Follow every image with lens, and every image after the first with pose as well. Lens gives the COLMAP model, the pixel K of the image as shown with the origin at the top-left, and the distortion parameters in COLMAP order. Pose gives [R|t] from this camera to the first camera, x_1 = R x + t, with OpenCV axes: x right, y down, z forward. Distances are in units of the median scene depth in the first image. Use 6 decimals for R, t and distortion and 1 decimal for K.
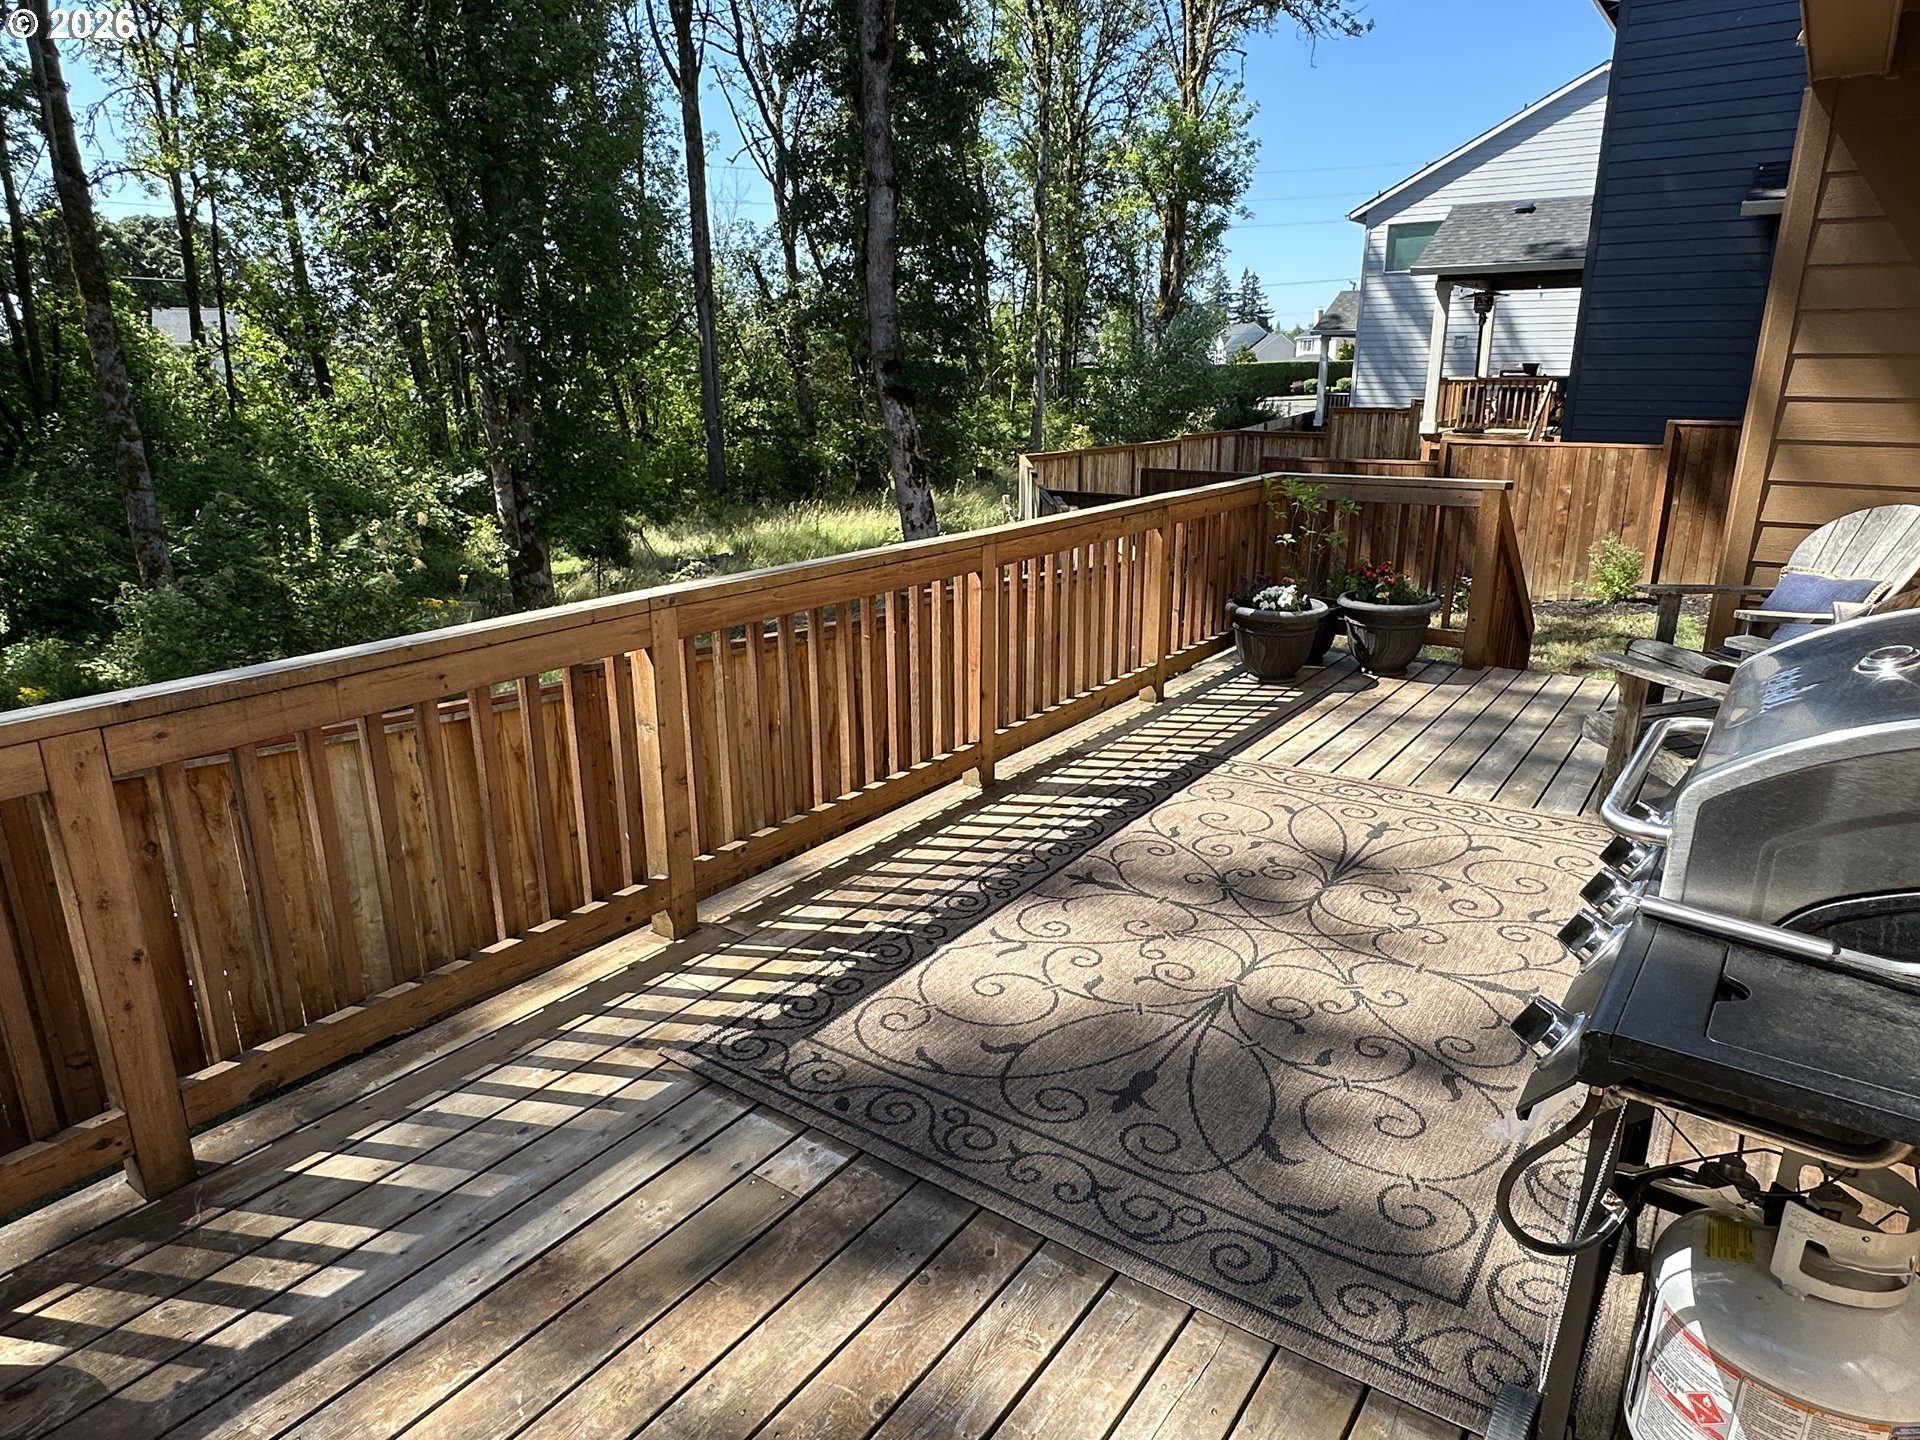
lens RADIAL K [[1178.6, 0, 950.7], [0, 1178.6, 730.4], [0, 0, 1]] dist [-0.006168, 0.003212]
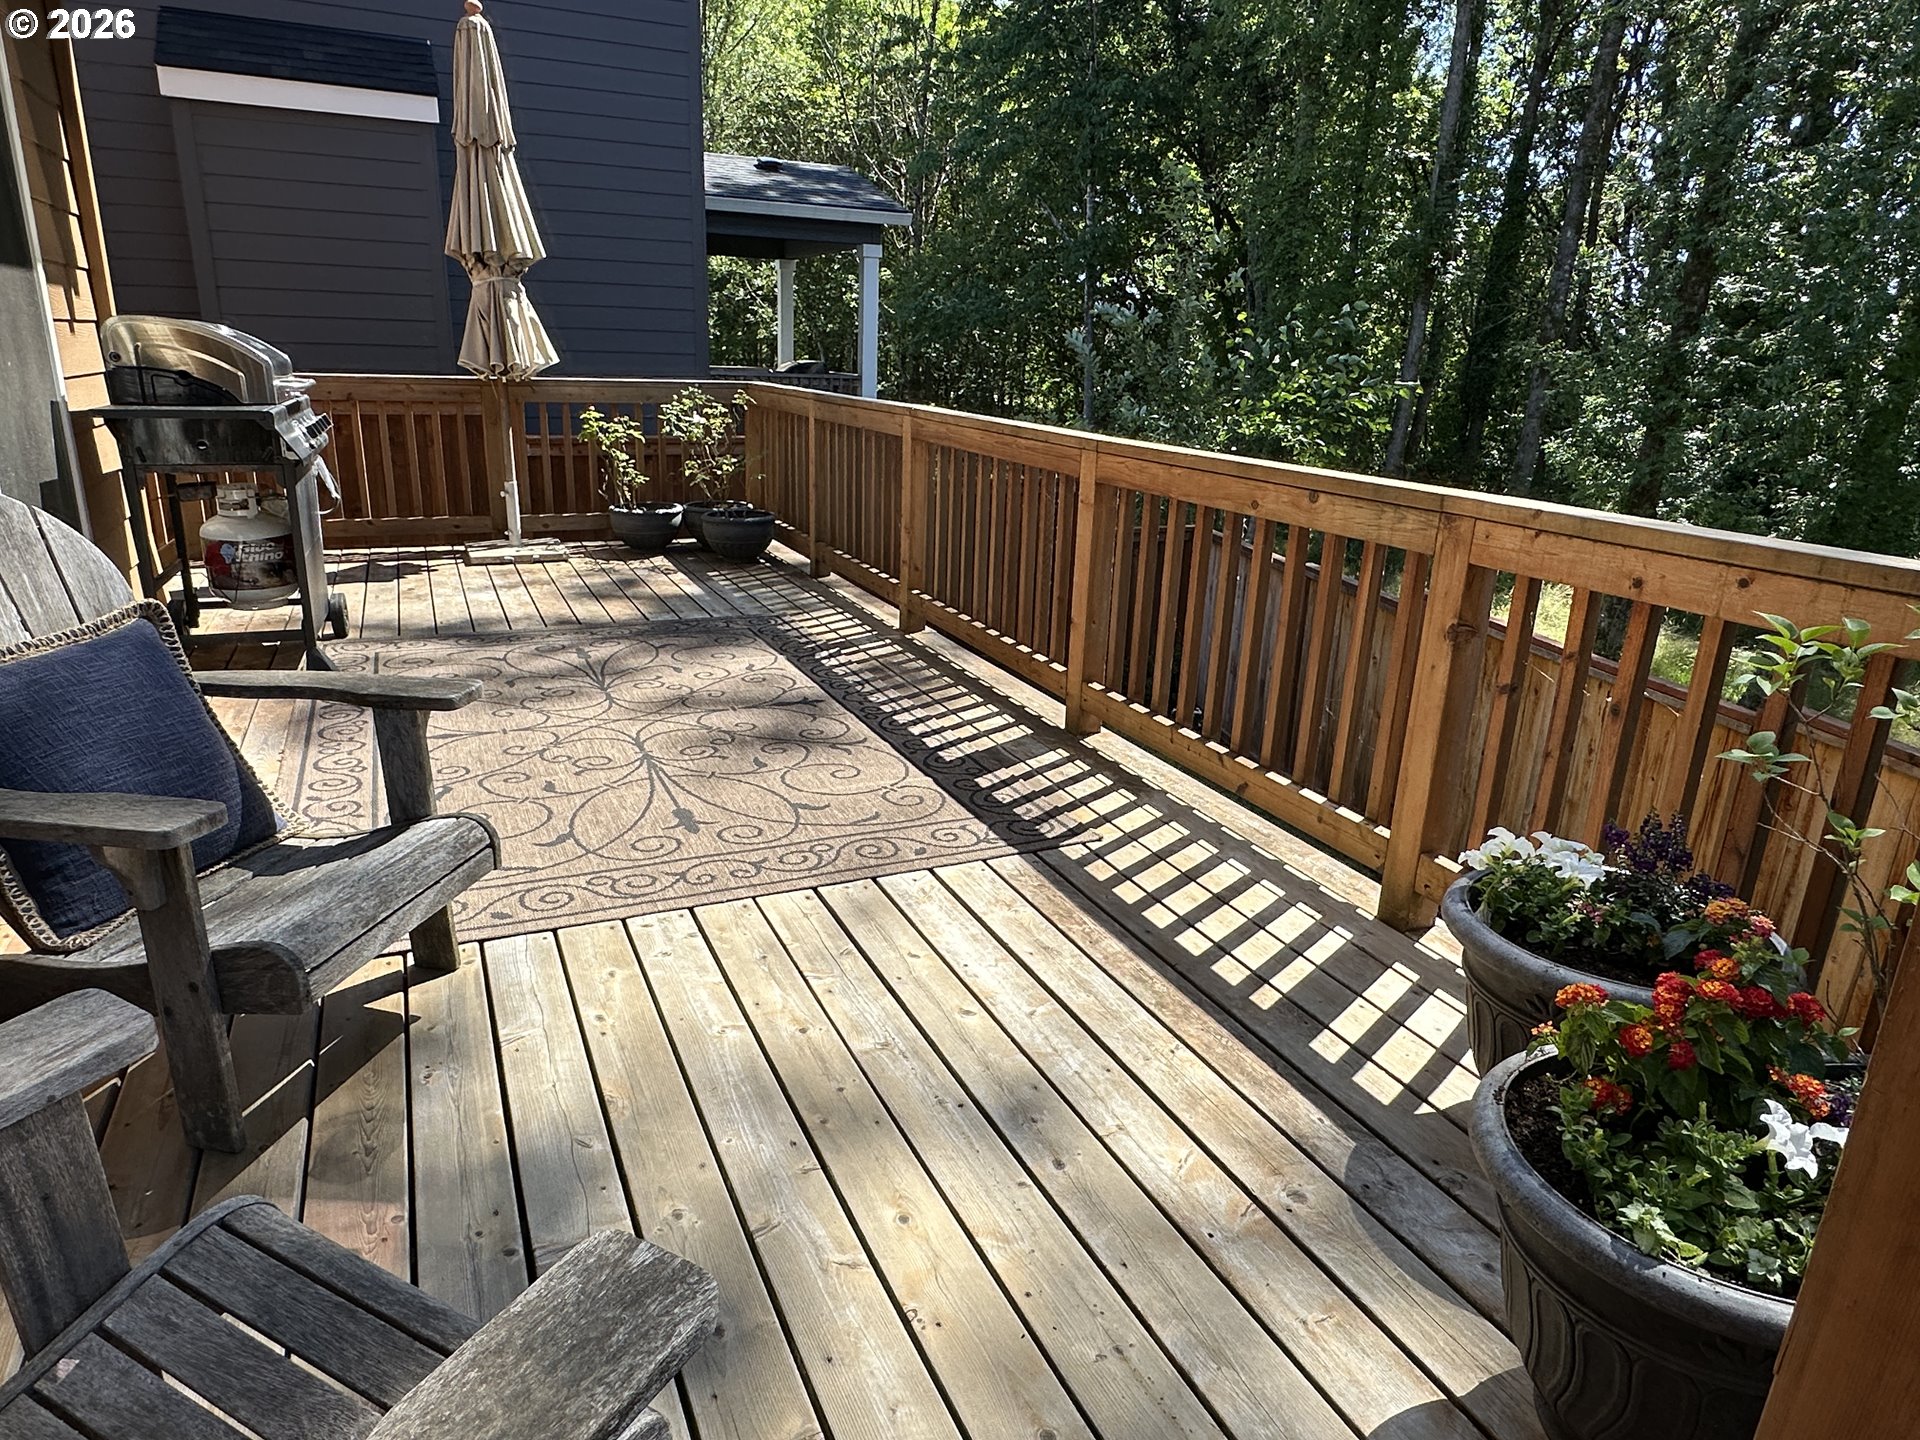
lens RADIAL K [[1178.6, 0, 958.7], [0, 1178.6, 722.2], [0, 0, 1]] dist [-0.006168, 0.003212]
pose [[-0.497241, 0.254358, -0.829490, 0.672923], [-0.281657, 0.856956, 0.431620, -0.264369], [0.820622, 0.448251, -0.354471, 1.041906]]
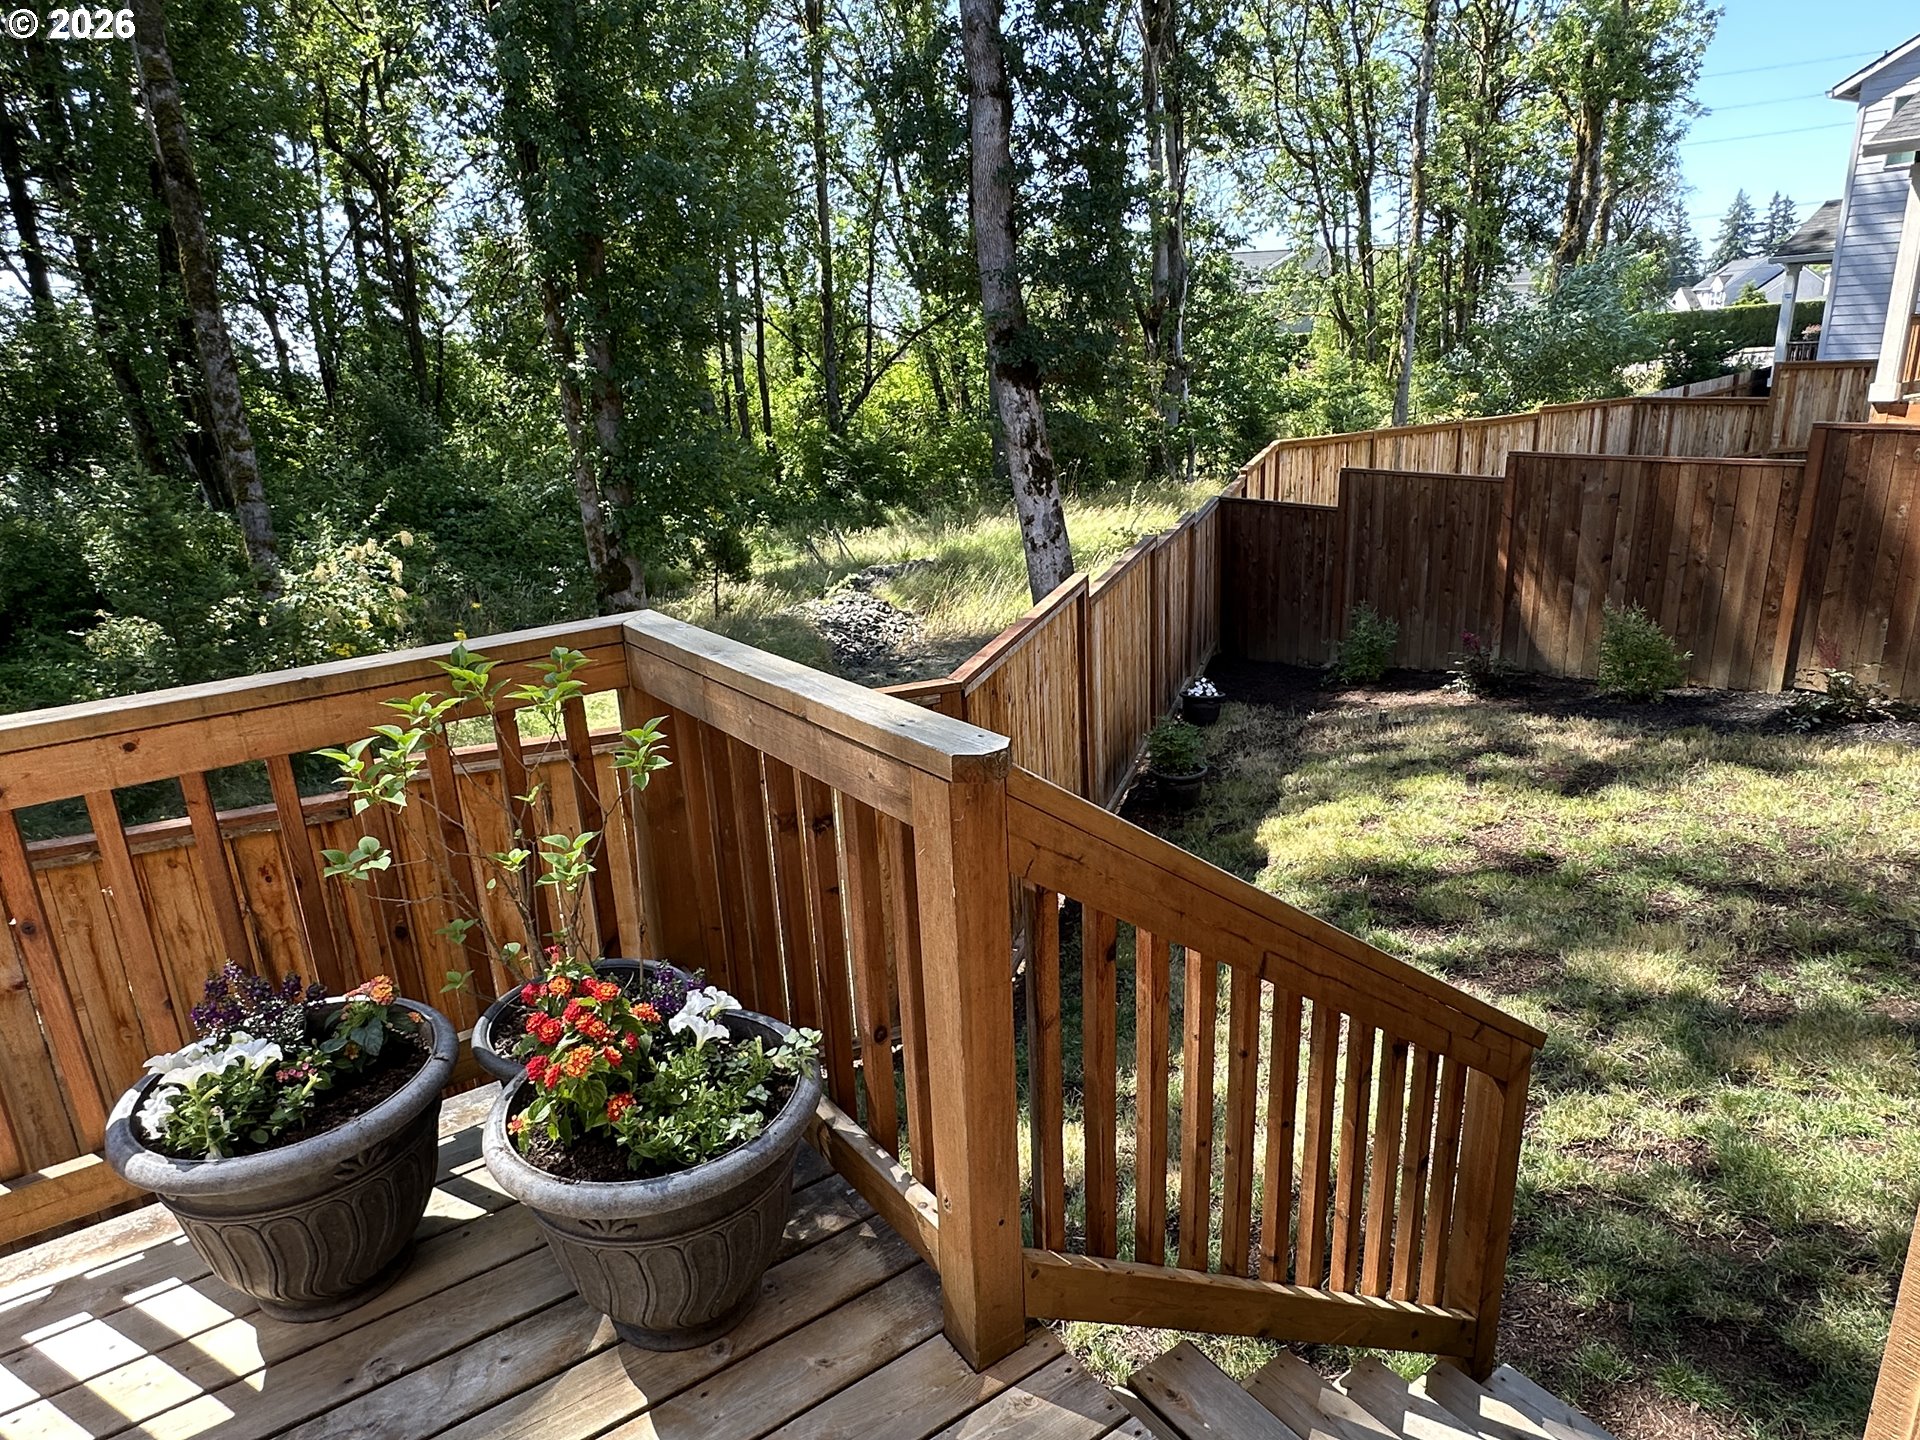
lens RADIAL K [[1178.6, 0, 947.7], [0, 1178.6, 729.8], [0, 0, 1]] dist [-0.006168, 0.003212]
pose [[0.938672, 0.066733, -0.338293, 0.604242], [-0.059291, 0.997718, 0.032299, -0.245273], [0.339677, -0.010260, 0.940486, 0.840672]]
